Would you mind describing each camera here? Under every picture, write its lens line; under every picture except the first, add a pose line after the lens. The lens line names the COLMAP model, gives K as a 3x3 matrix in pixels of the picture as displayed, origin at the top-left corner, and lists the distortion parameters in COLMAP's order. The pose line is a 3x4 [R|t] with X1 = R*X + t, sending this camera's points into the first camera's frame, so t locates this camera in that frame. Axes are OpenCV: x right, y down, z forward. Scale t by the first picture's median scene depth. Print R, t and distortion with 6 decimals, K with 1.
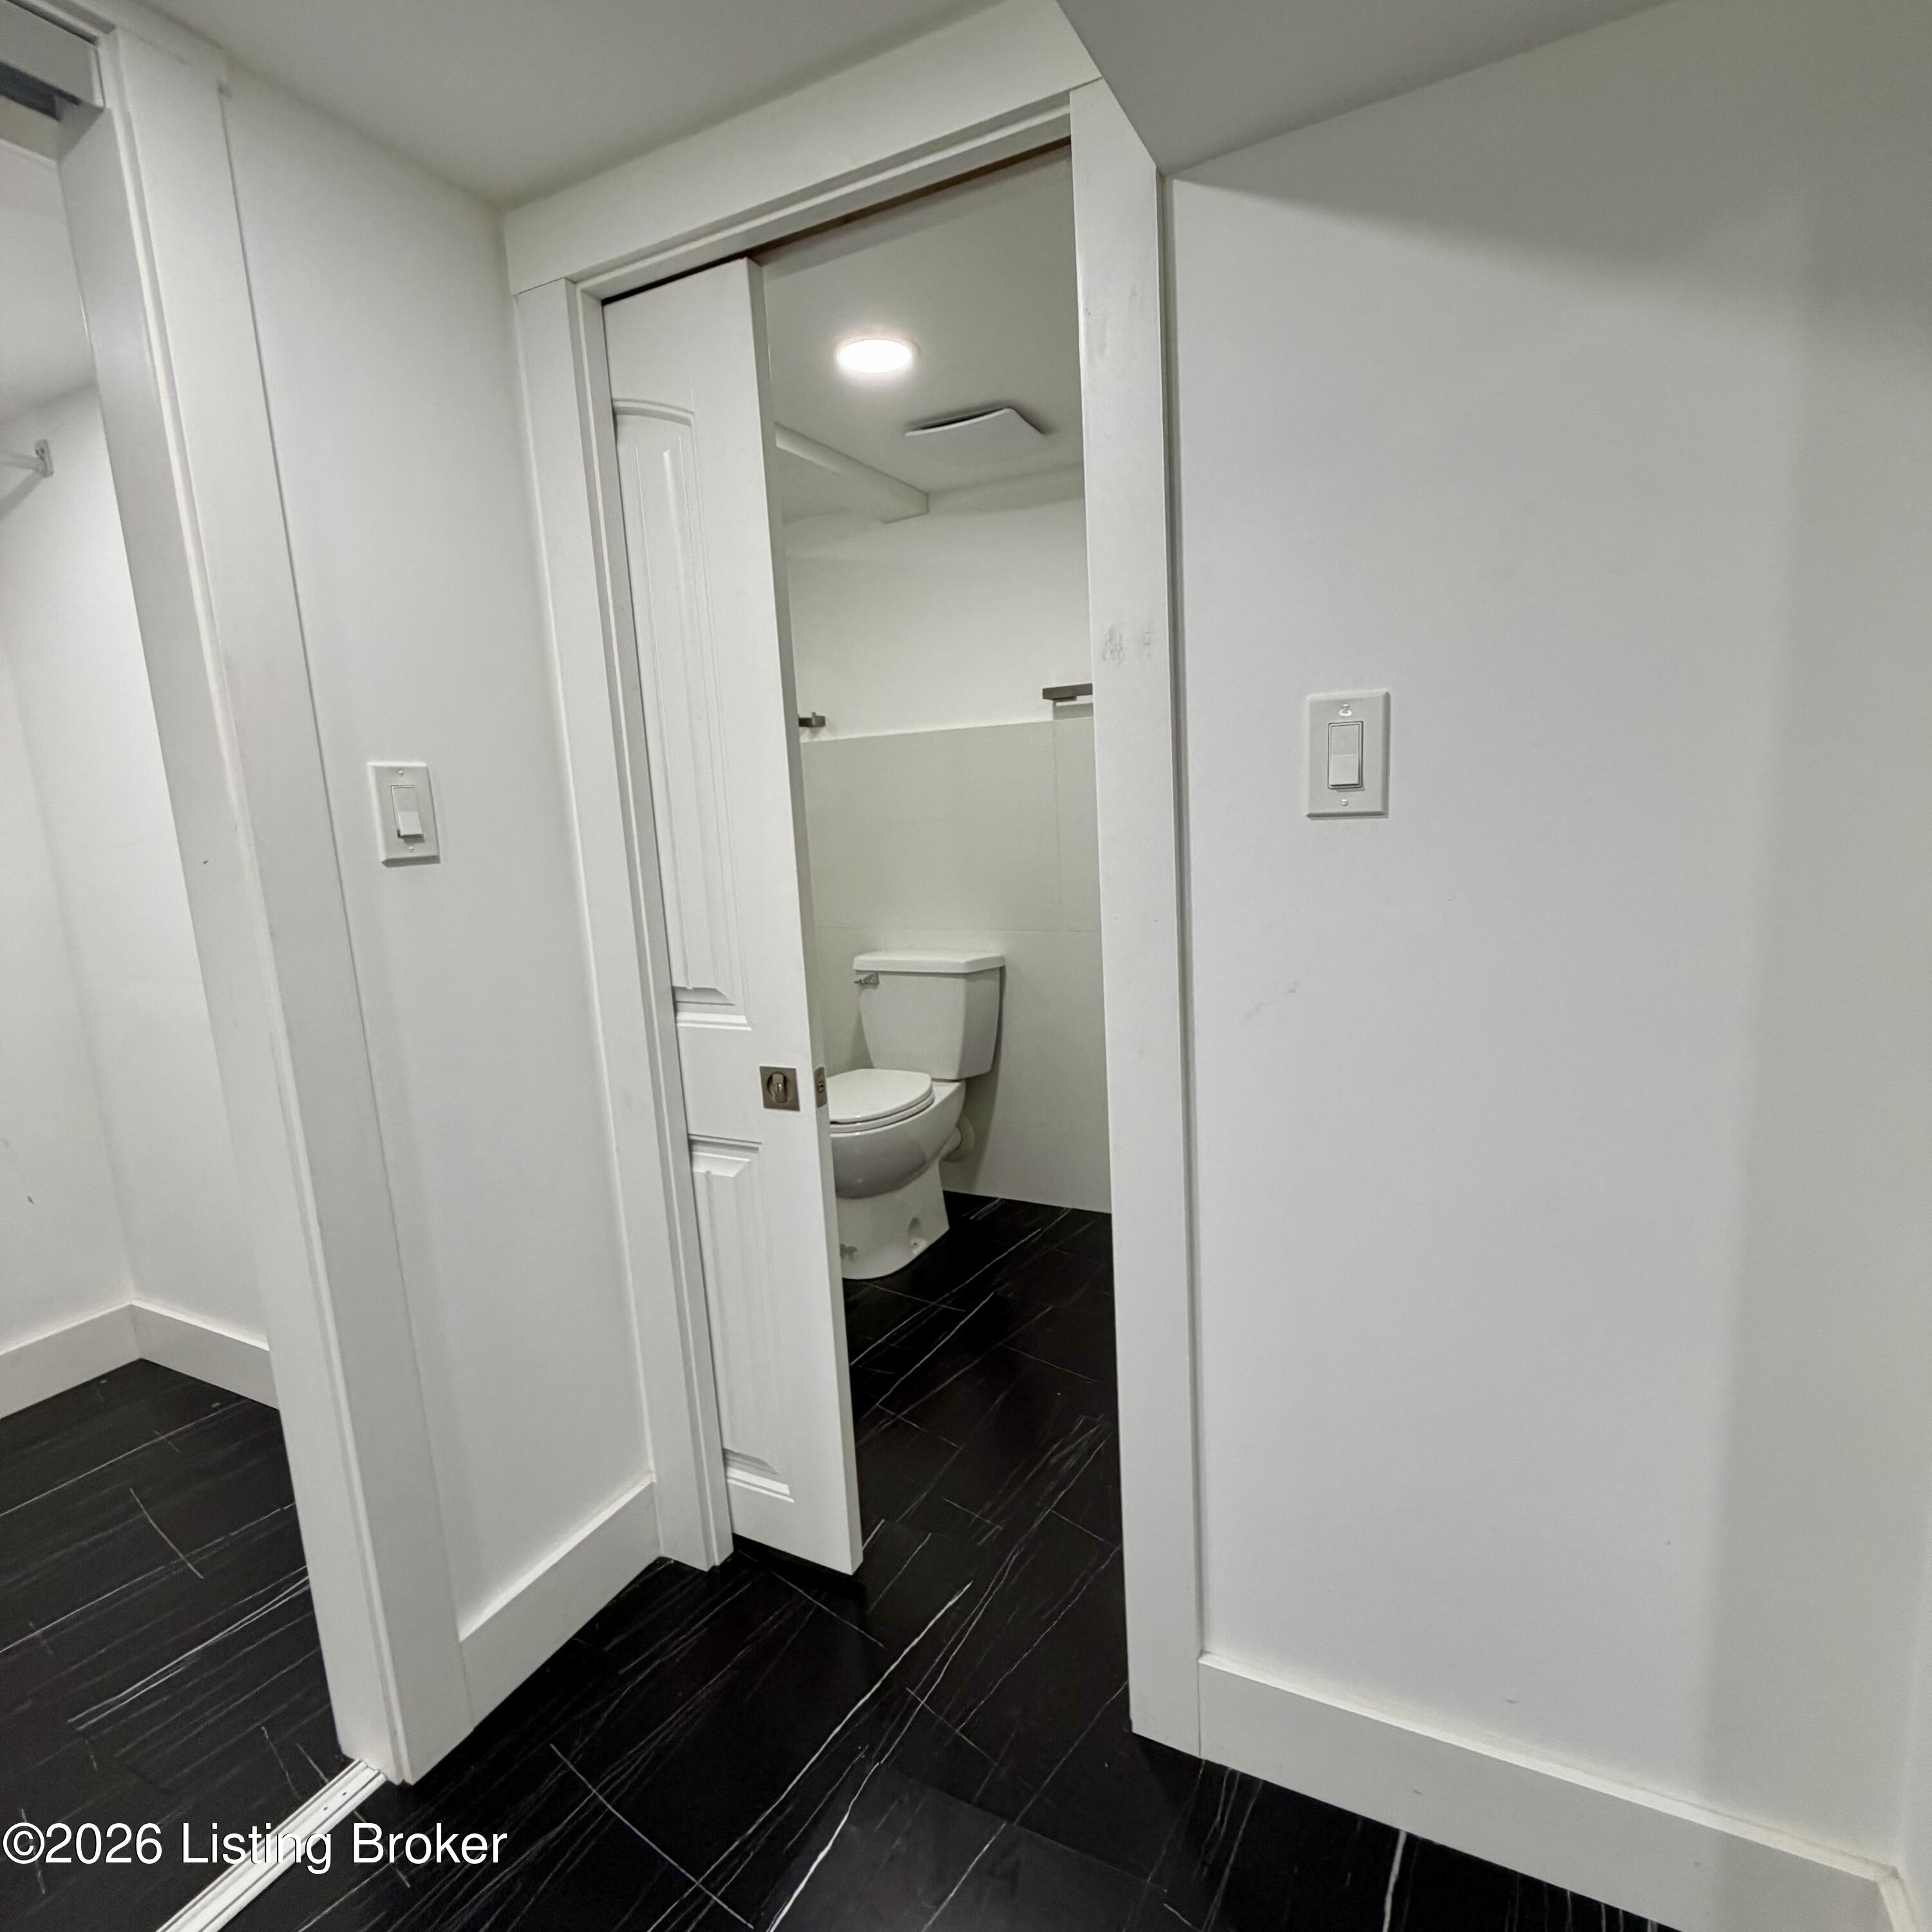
lens RADIAL K [[1028.8, 0, 964.9], [0, 1028.8, 967.1], [0, 0, 1]] dist [0.000444, -0.000200]
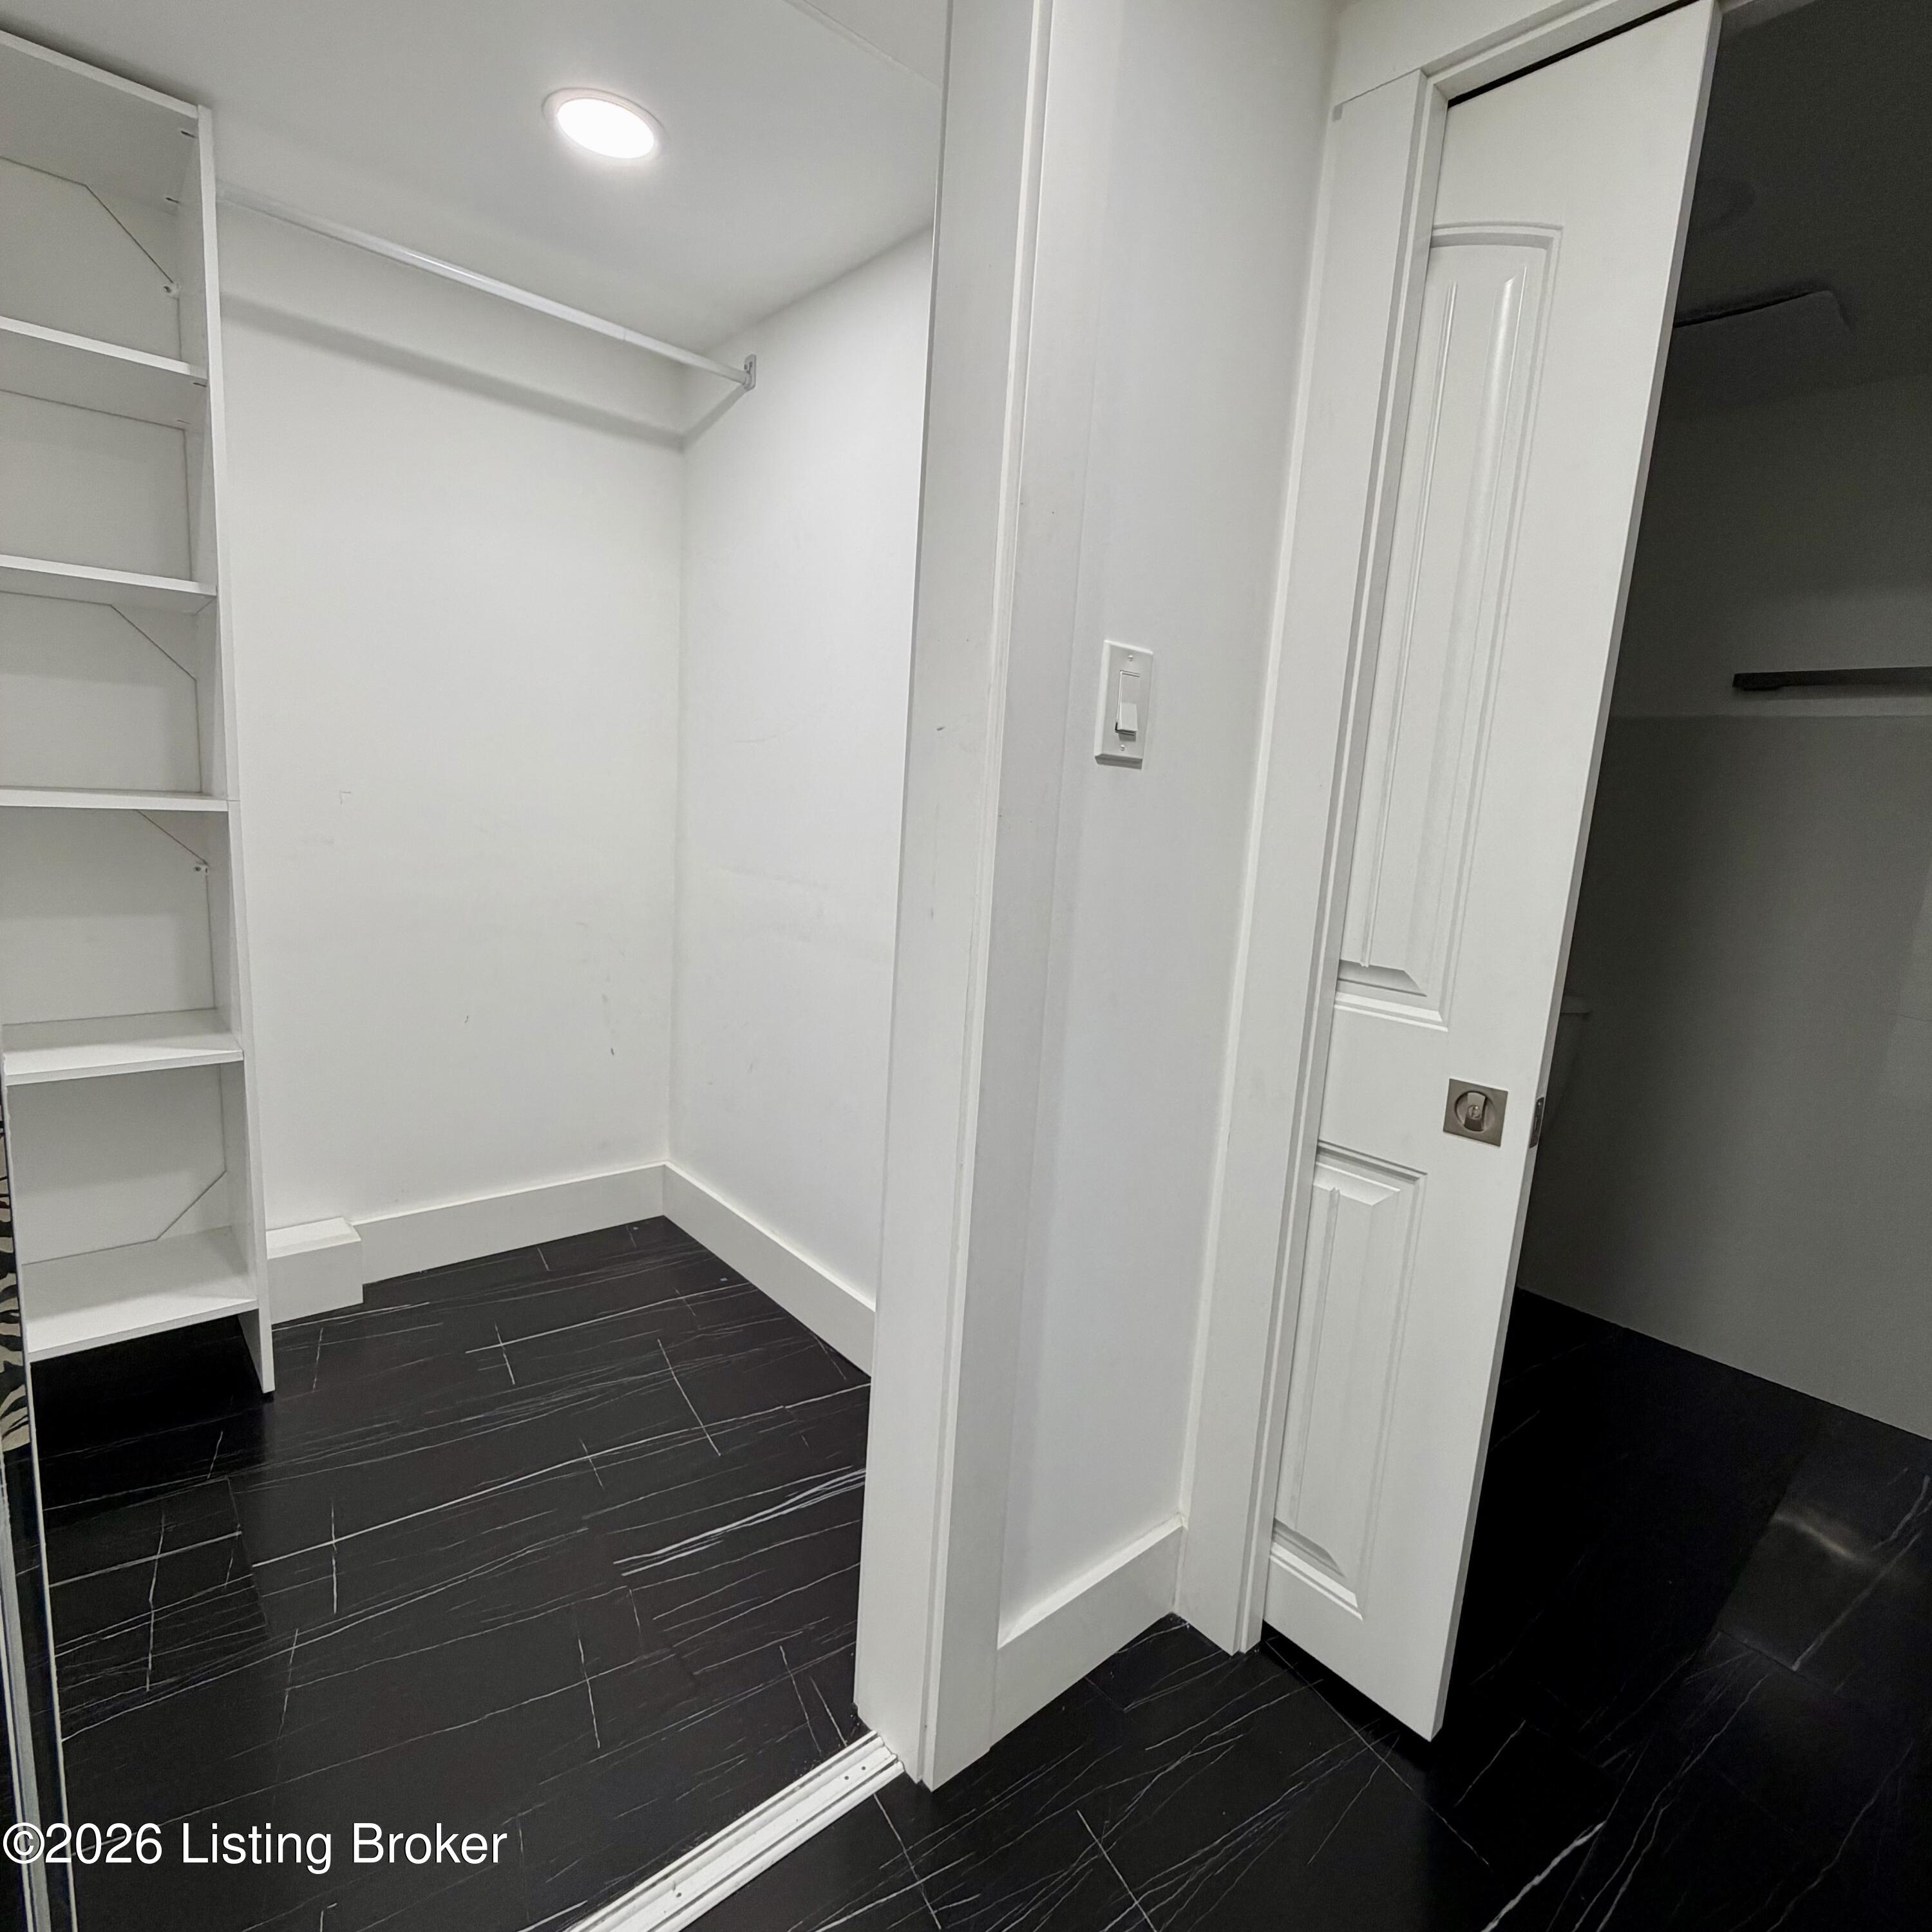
lens RADIAL K [[1028.8, 0, 961.5], [0, 1028.8, 967.7], [0, 0, 1]] dist [0.000444, -0.000200]
pose [[0.920925, 0.176107, -0.347682, -0.282258], [-0.177209, 0.983749, 0.028902, 0.056178], [0.347121, 0.034996, 0.937167, 0.130054]]
